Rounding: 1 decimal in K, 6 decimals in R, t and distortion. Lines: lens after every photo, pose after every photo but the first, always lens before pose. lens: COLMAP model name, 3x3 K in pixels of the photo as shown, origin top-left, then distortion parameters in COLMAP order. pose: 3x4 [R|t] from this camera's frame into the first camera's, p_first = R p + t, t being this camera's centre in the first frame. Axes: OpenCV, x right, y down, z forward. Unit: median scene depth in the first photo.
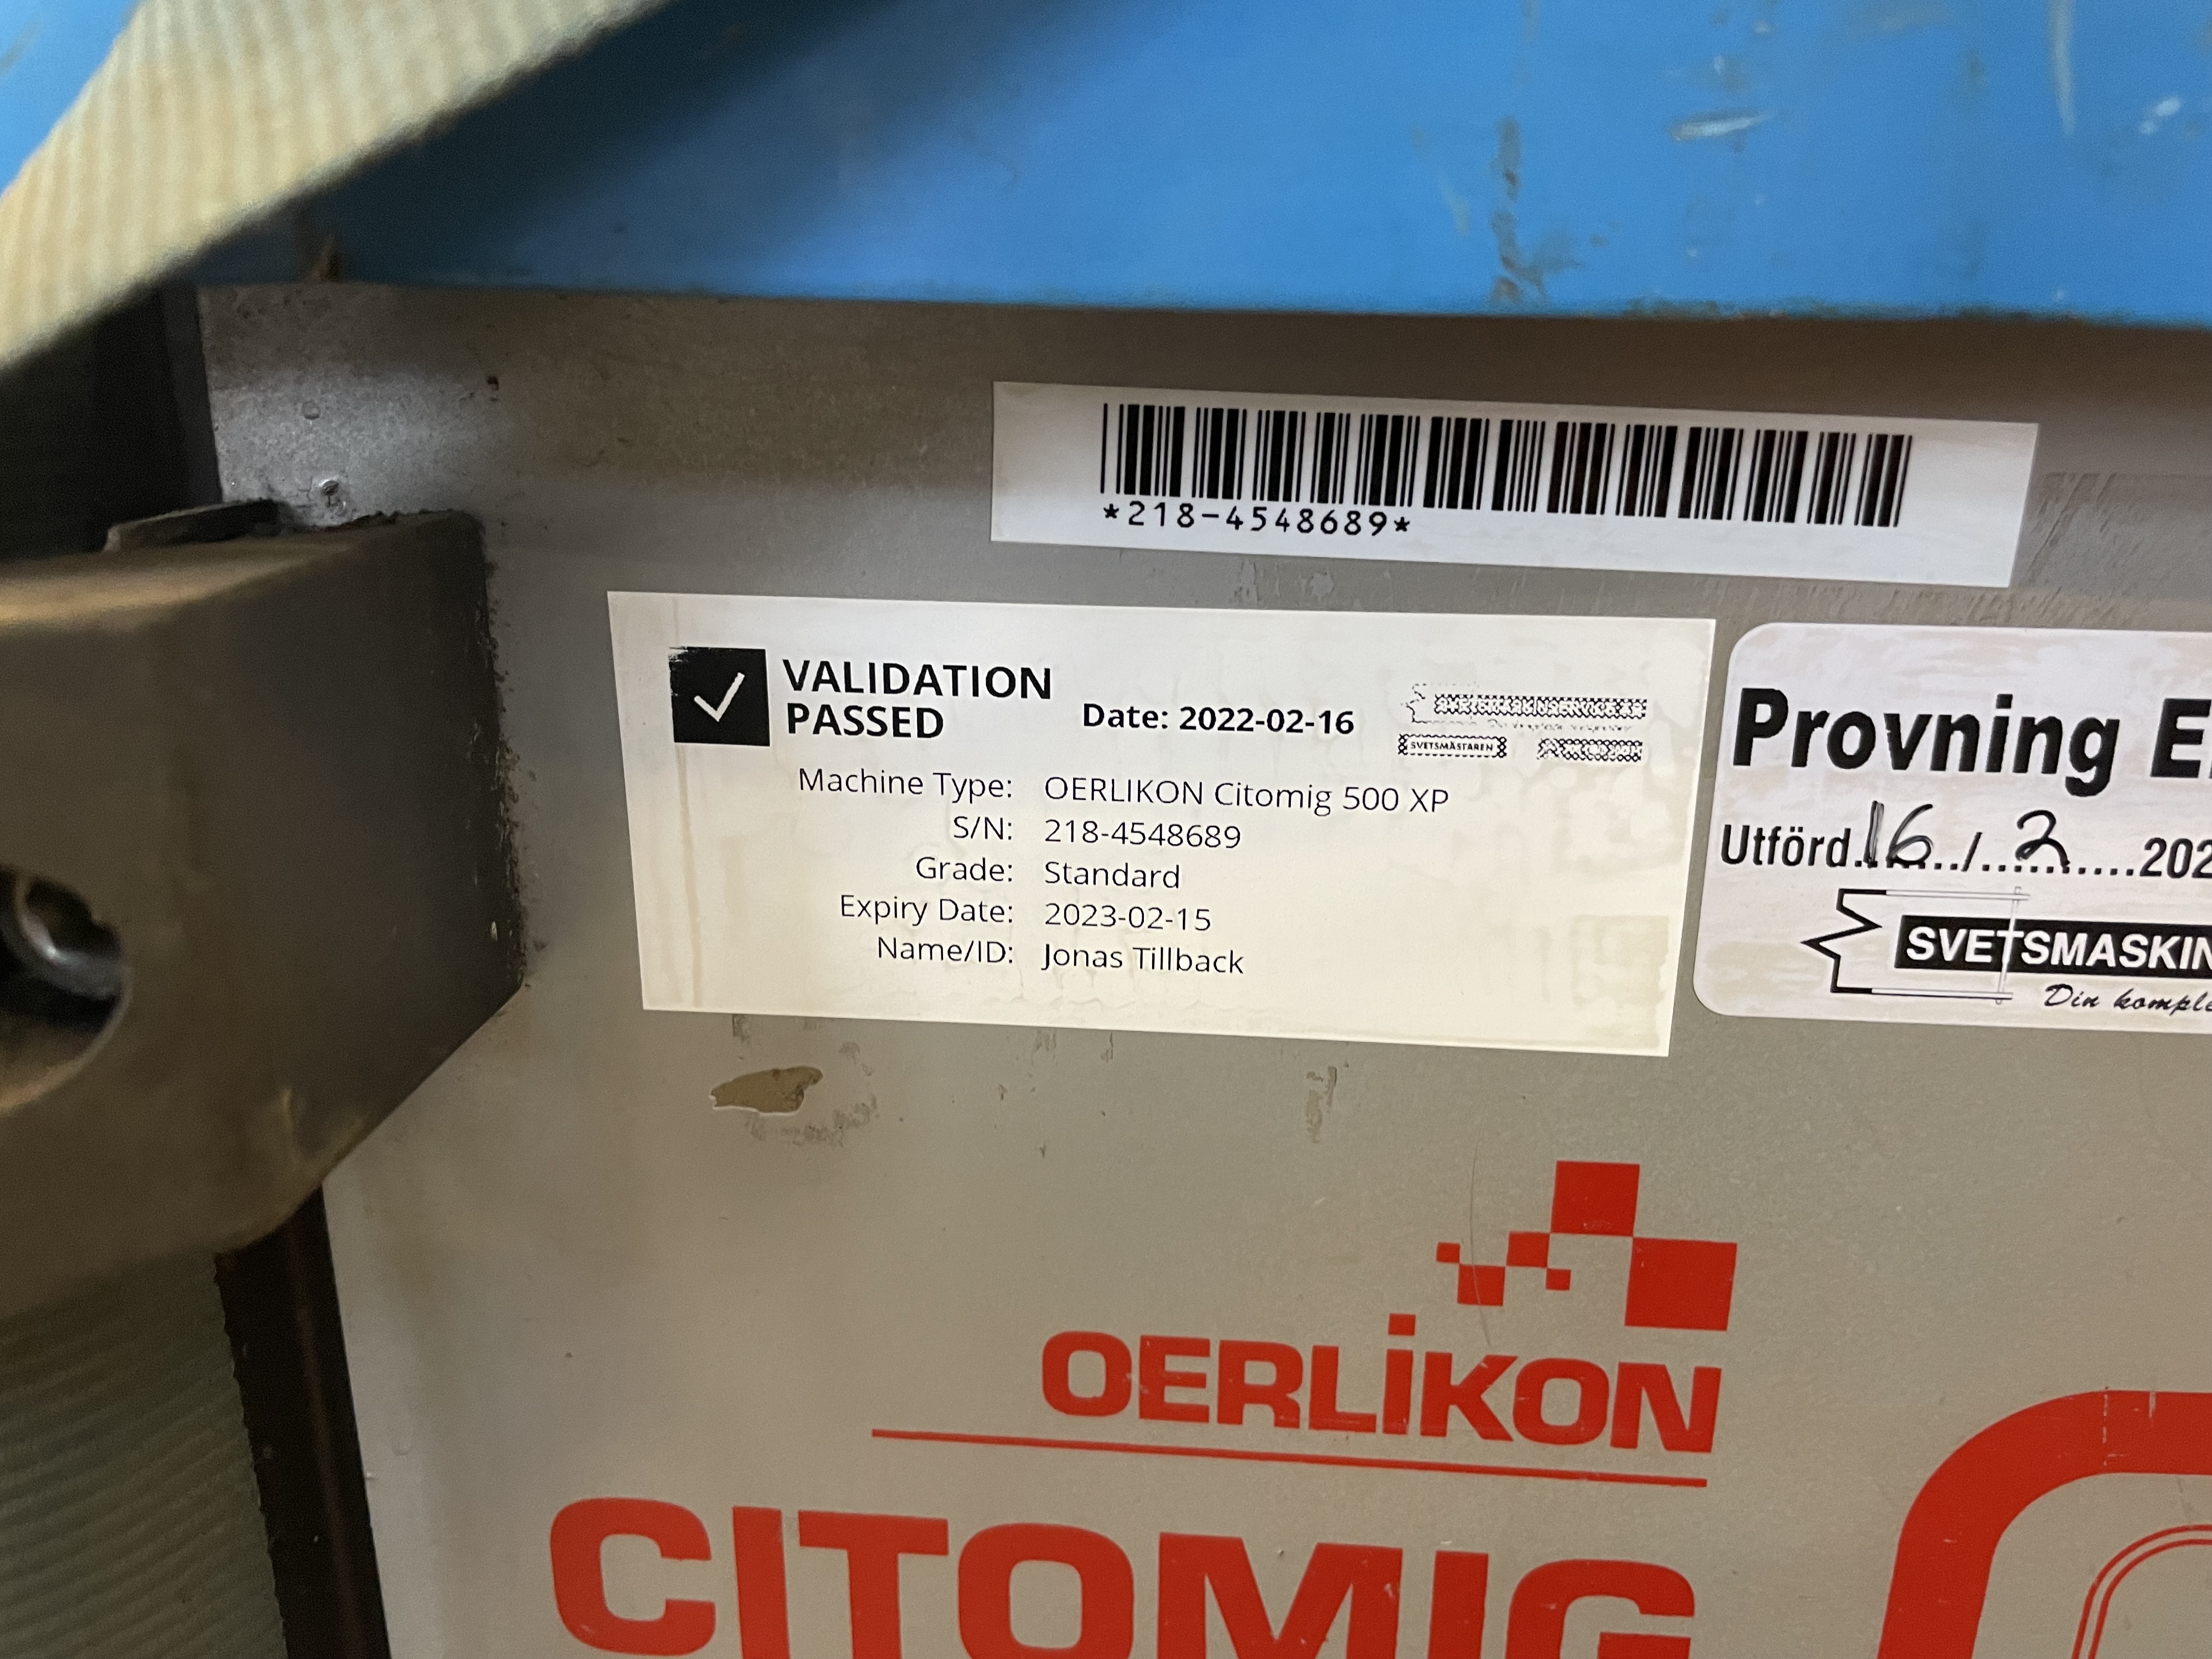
lens RADIAL K [[1703.7, 0, 1127.1], [0, 1703.7, 839.1], [0, 0, 1]] dist [0.075373, -0.113513]
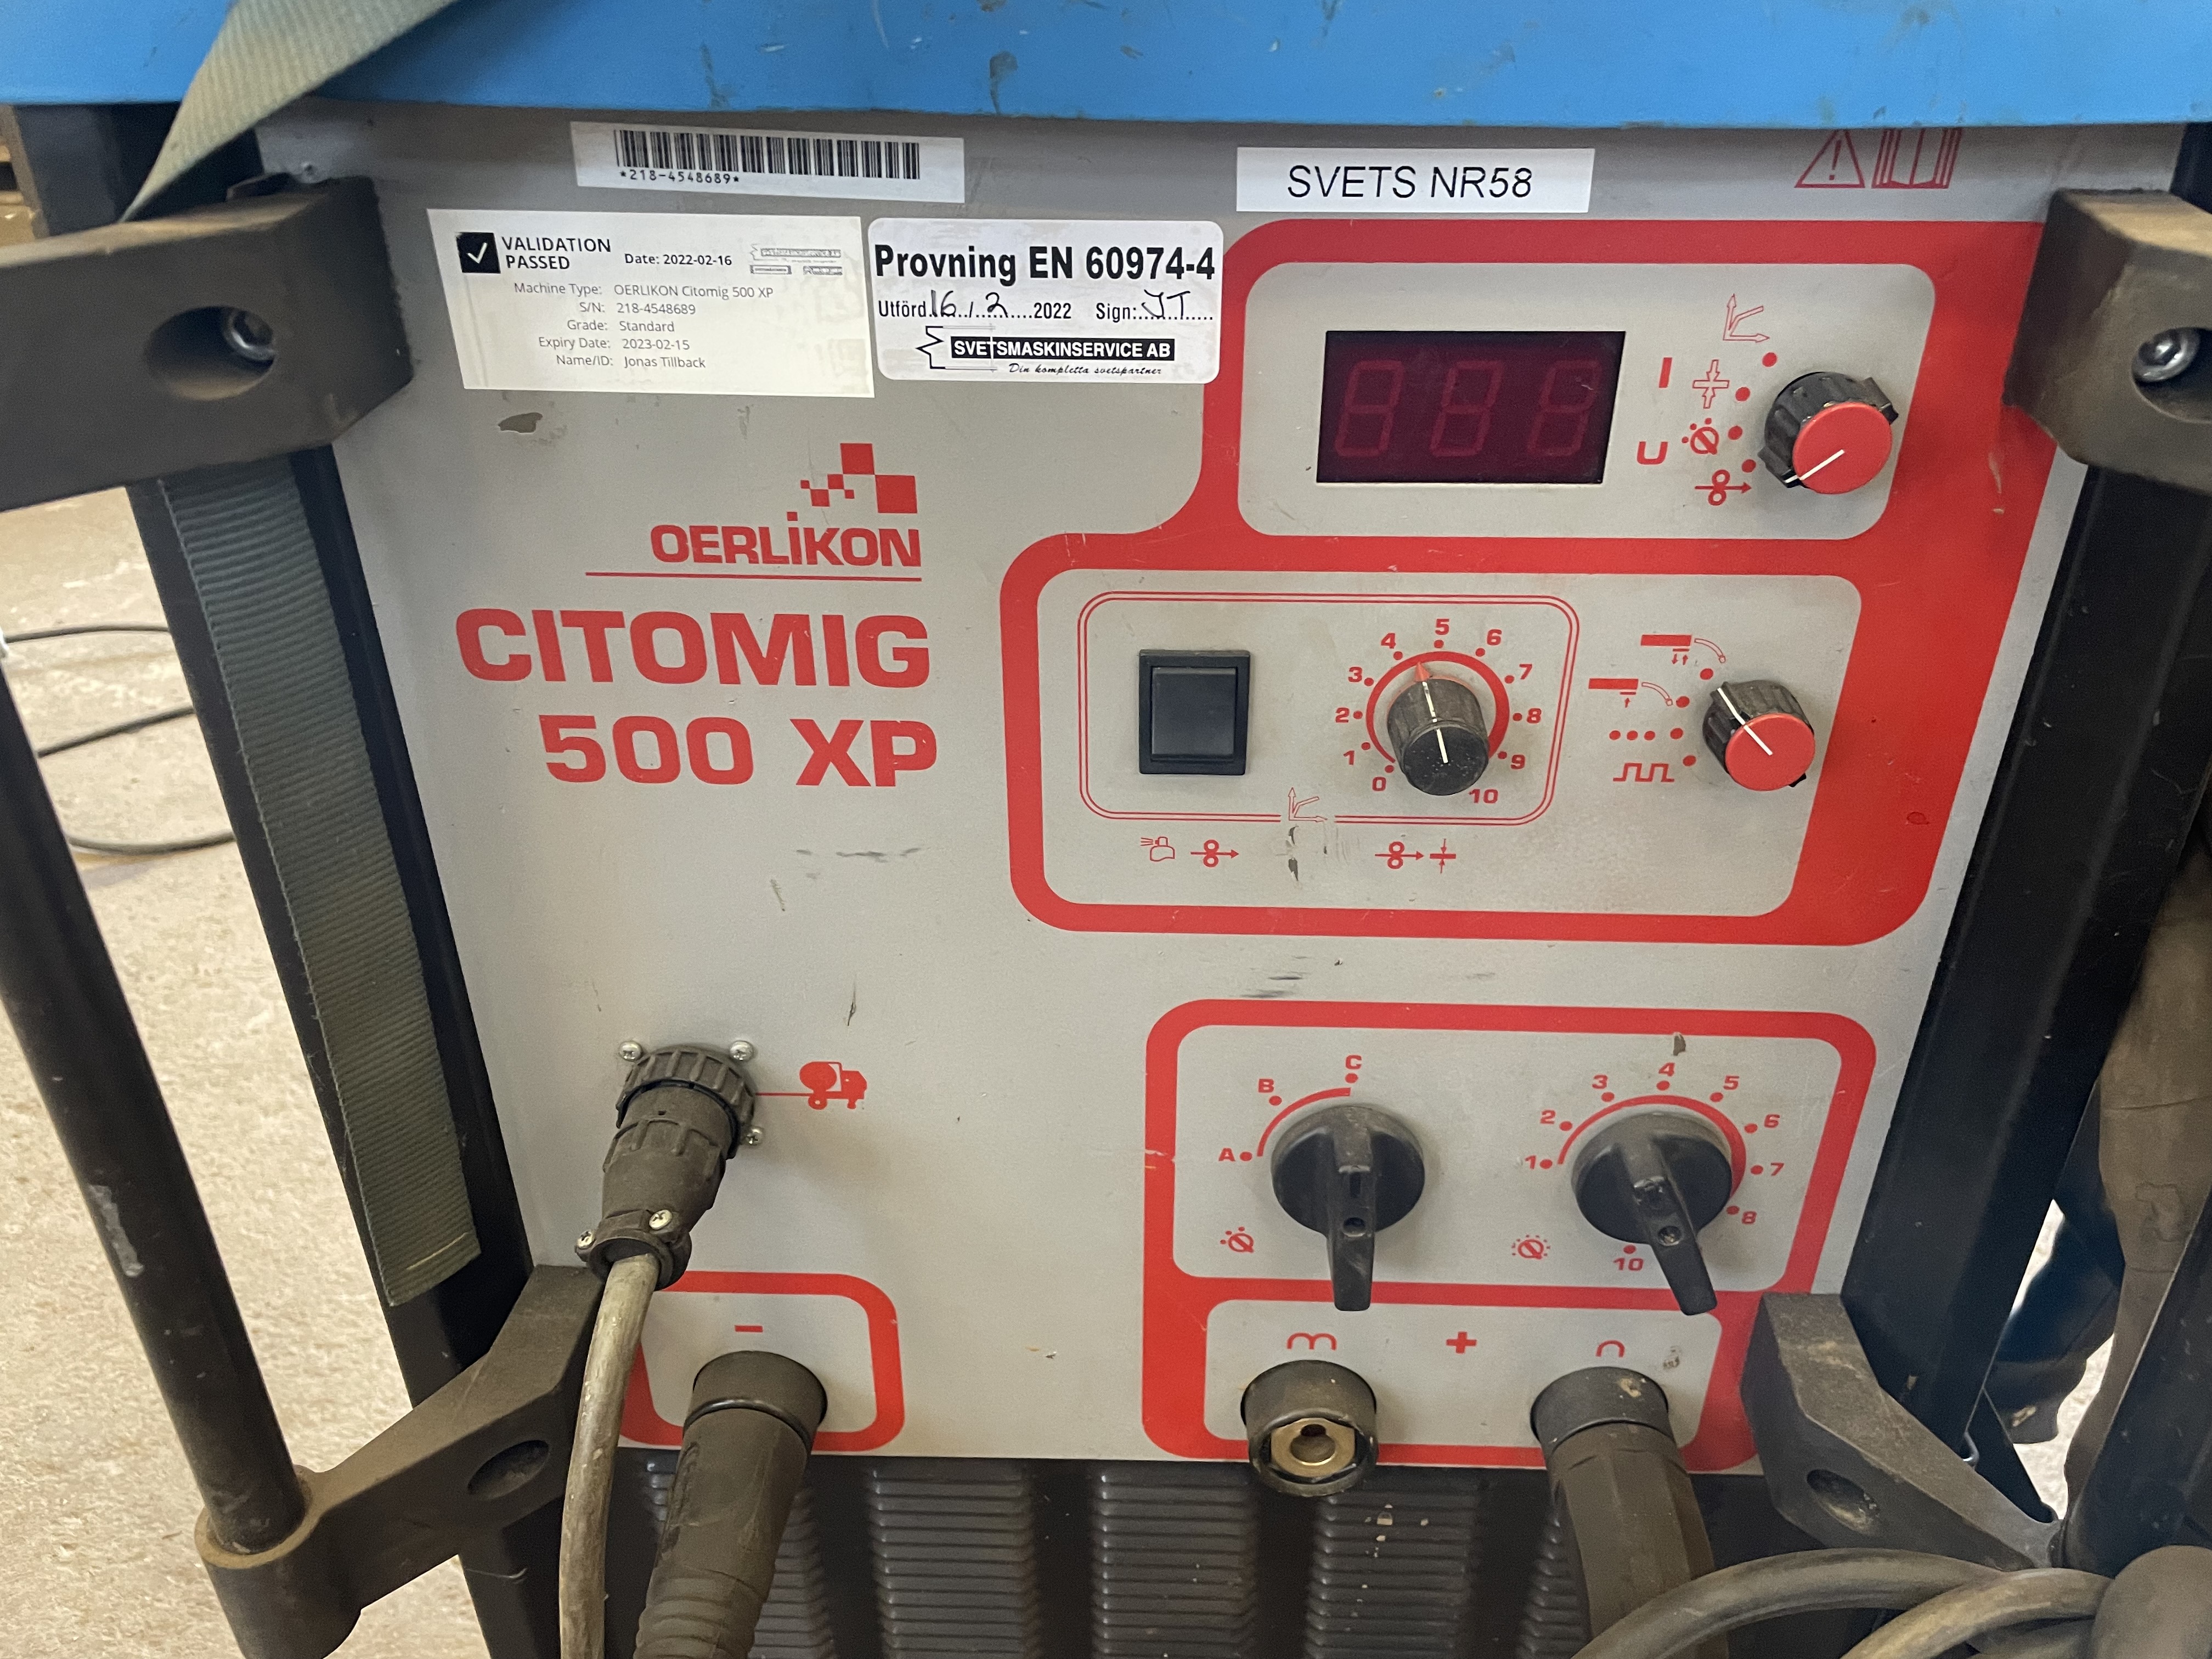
lens RADIAL K [[1703.7, 0, 1112.1], [0, 1703.7, 814.9], [0, 0, 1]] dist [0.075373, -0.113513]
pose [[0.999187, -0.028847, 0.028167, 0.542933], [0.021033, 0.968975, 0.246261, 0.101783], [-0.034397, -0.245468, 0.968794, -1.528208]]
